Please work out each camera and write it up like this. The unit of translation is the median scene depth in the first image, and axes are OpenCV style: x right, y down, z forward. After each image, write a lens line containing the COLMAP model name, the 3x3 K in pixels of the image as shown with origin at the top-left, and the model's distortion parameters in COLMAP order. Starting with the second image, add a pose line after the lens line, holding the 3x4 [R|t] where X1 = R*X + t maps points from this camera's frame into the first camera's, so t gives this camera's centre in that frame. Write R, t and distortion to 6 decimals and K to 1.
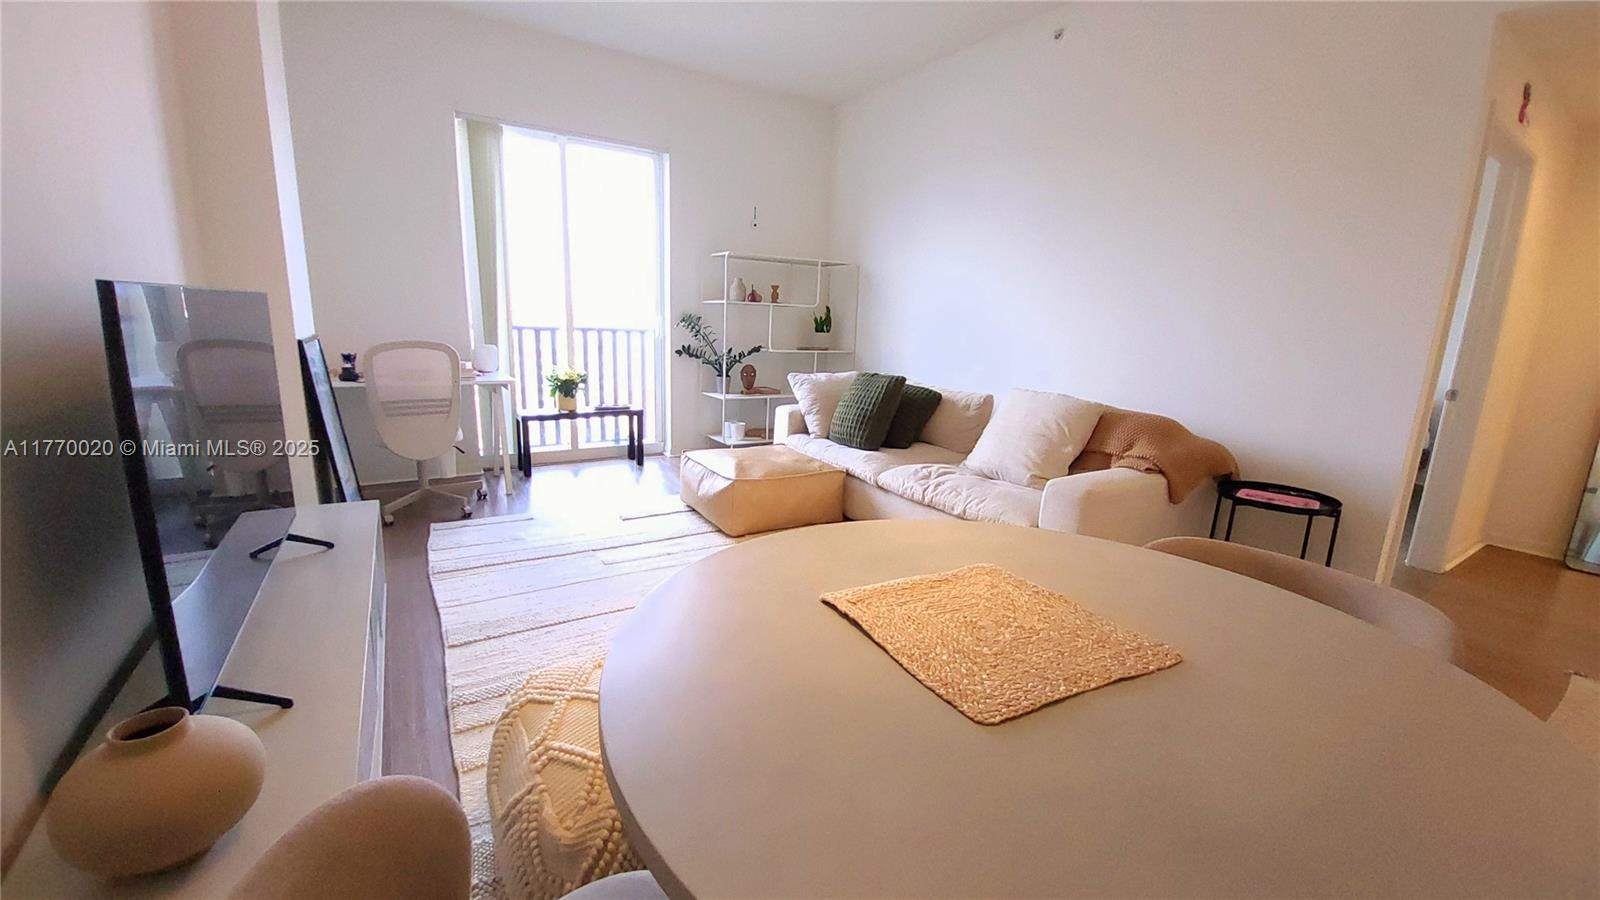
lens RADIAL K [[632.7, 0, 795.9], [0, 632.7, 456.1], [0, 0, 1]] dist [-0.003019, -0.008206]
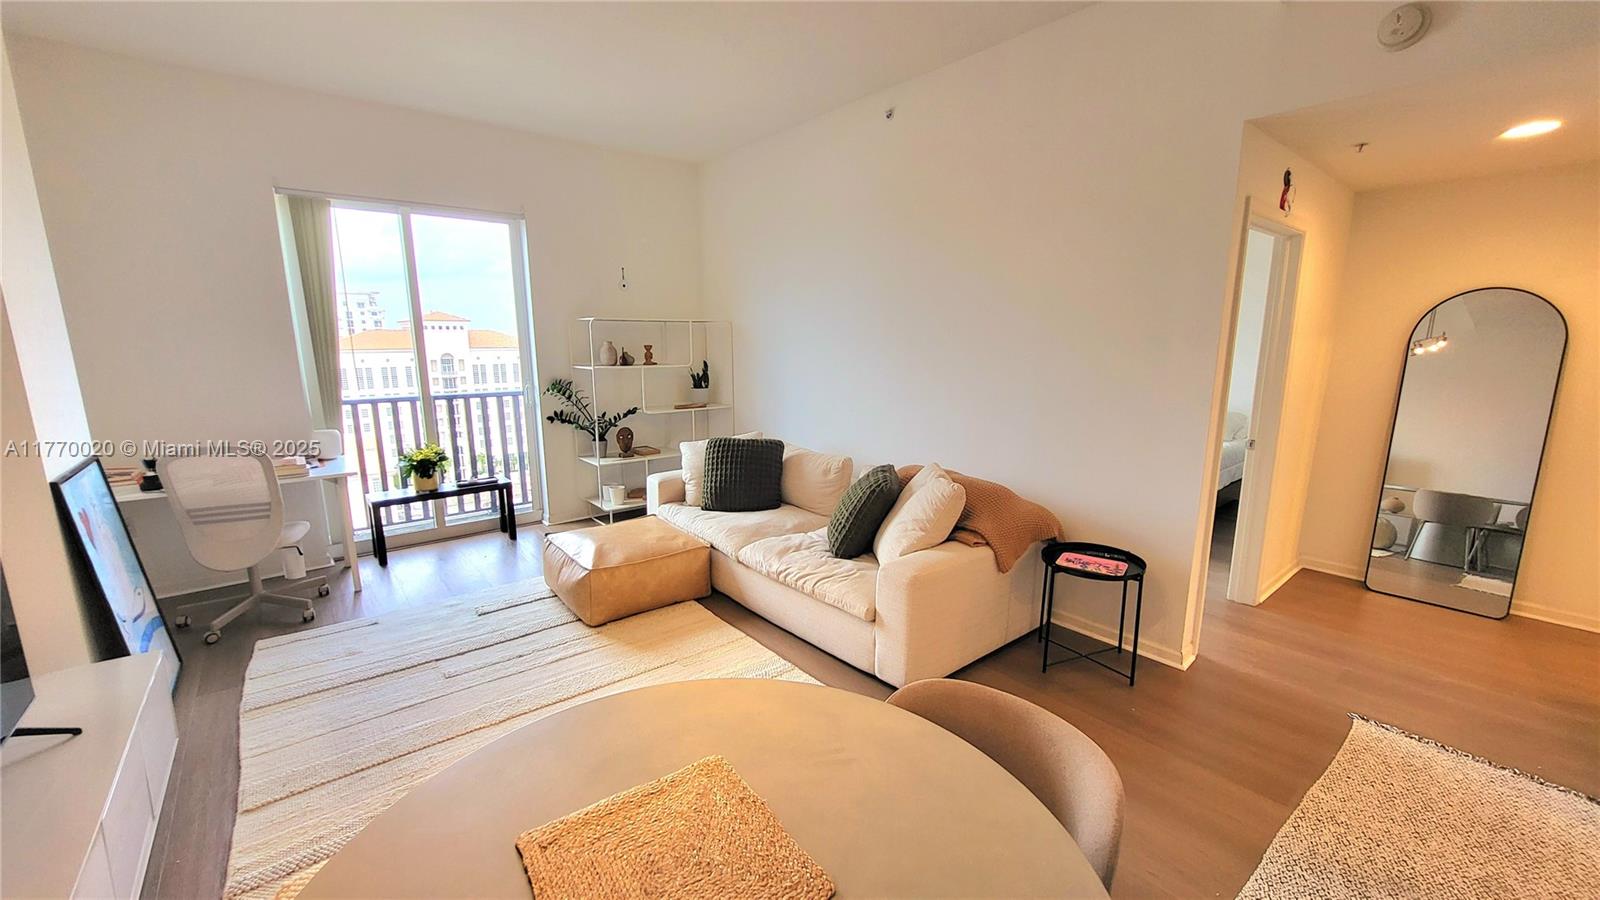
lens RADIAL K [[630.9, 0, 795.7], [0, 630.9, 459.3], [0, 0, 1]] dist [0.002604, -0.000302]
pose [[0.991623, -0.060694, 0.114018, 0.093231], [0.062862, 0.997902, -0.015513, -0.077287], [-0.112837, 0.022551, 0.993358, -0.011659]]
